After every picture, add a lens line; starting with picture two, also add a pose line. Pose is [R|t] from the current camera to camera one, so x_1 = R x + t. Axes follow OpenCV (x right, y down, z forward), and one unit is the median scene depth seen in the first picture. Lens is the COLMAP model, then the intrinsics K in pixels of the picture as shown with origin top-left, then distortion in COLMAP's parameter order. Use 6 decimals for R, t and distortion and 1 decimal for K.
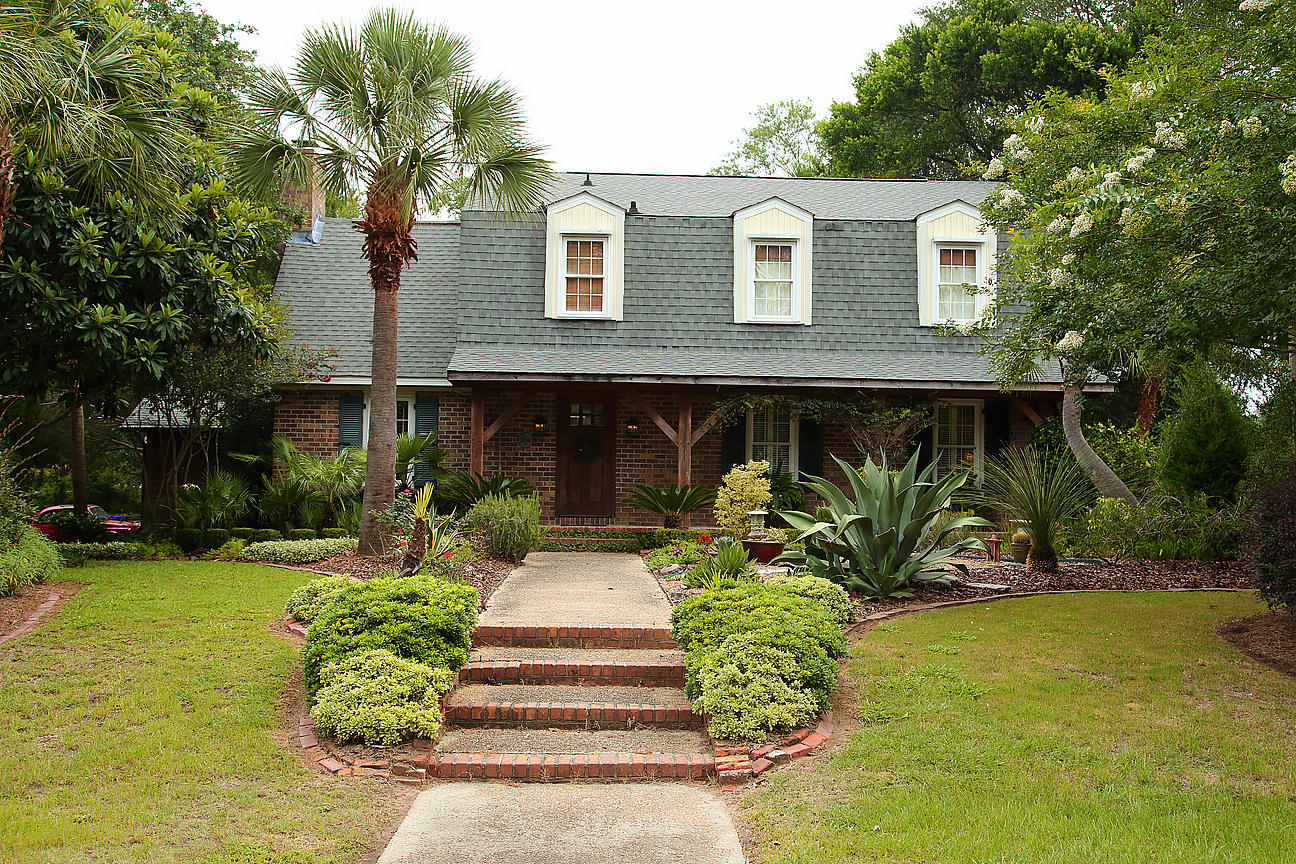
lens RADIAL K [[1424.9, 0, 651.8], [0, 1424.9, 430.1], [0, 0, 1]] dist [0.066796, 0.000000]
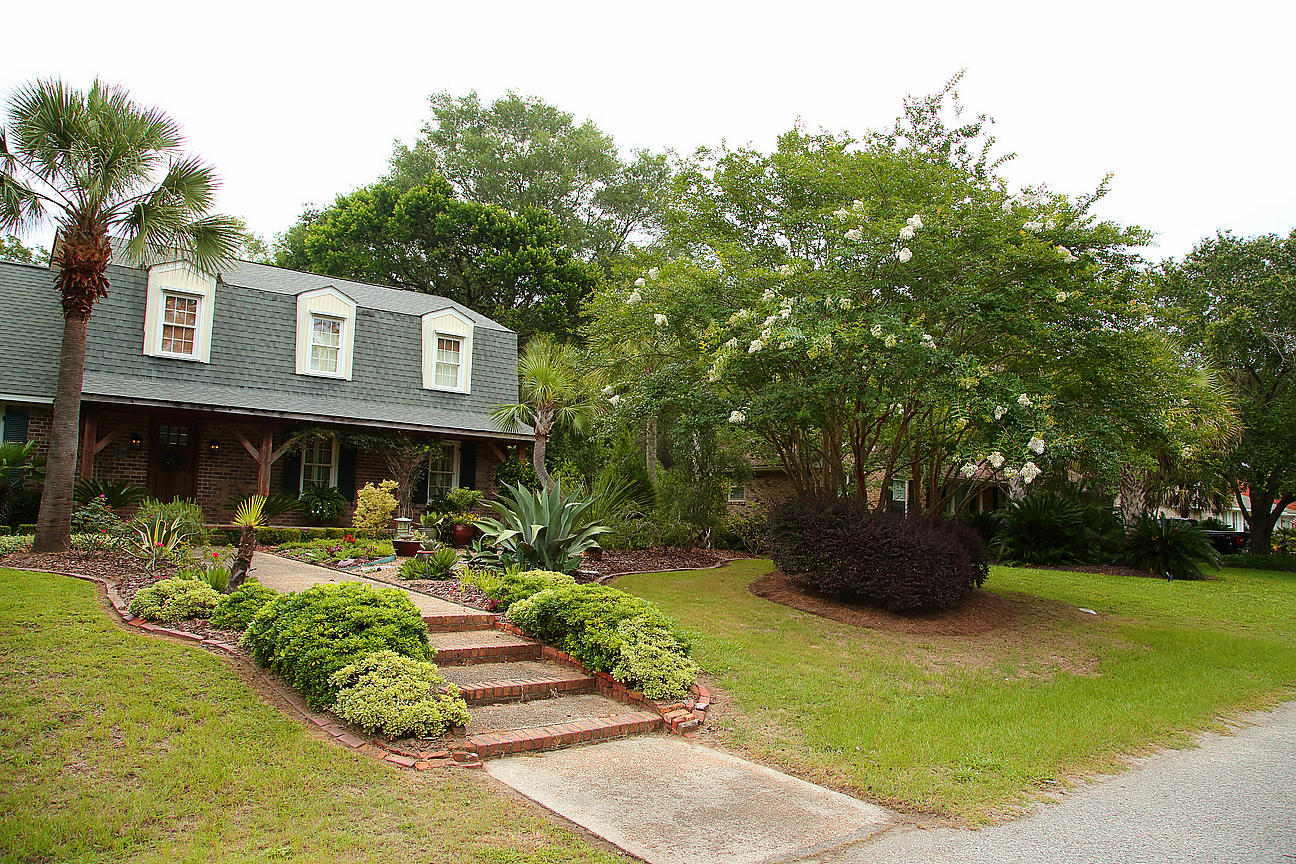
lens RADIAL K [[910.6, 0, 656.8], [0, 910.6, 434.0], [0, 0, 1]] dist [-0.097464, 0.064155]
pose [[0.797843, 0.063150, 0.599548, -0.214715], [-0.047284, 0.997990, -0.042194, 0.001523], [-0.601008, 0.005315, 0.799226, 0.145128]]
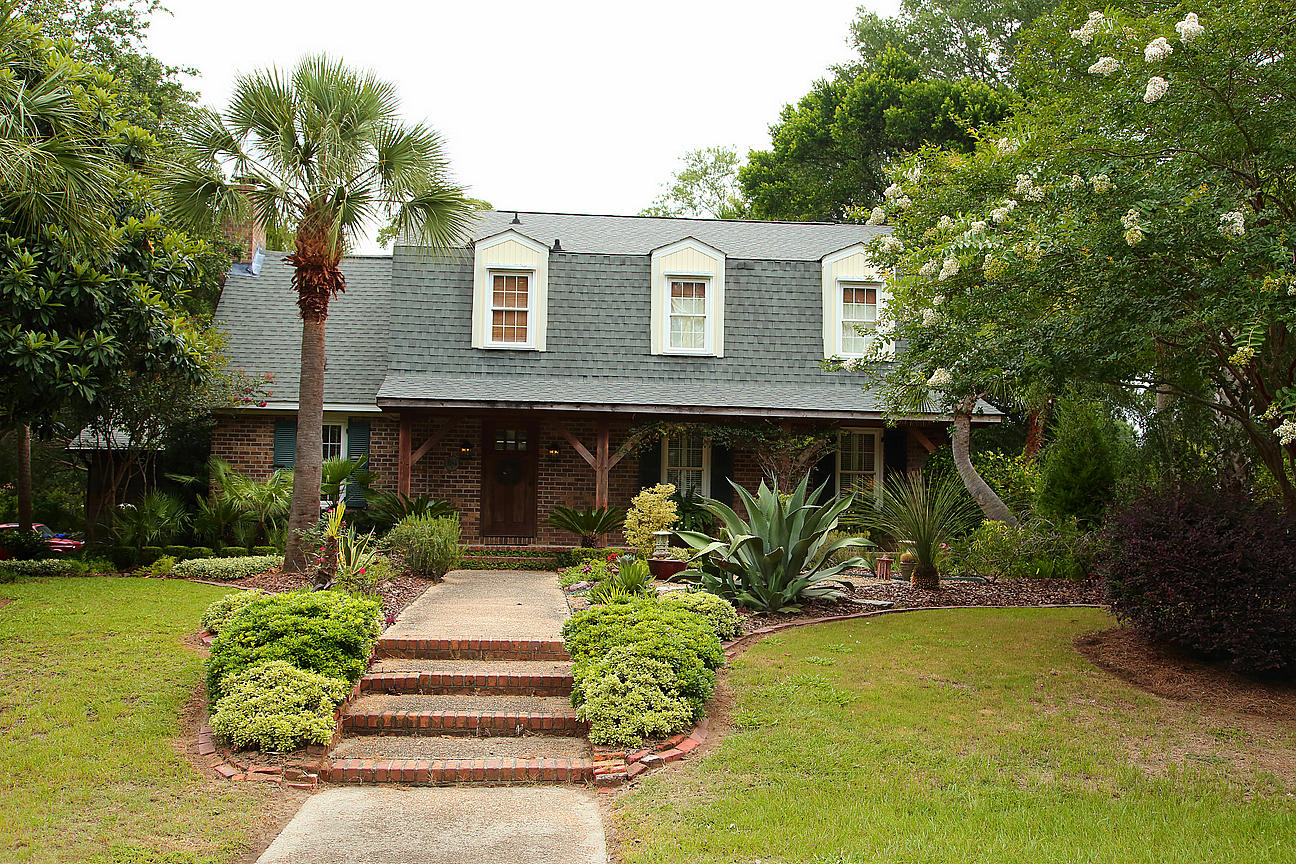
lens RADIAL K [[1350.5, 0, 655.4], [0, 1350.5, 428.9], [0, 0, 1]] dist [0.049853, 0.000000]
pose [[0.998921, 0.007764, 0.045792, 0.018857], [-0.006874, 0.999785, -0.019569, 0.000033], [-0.045934, 0.019233, 0.998759, -0.007171]]
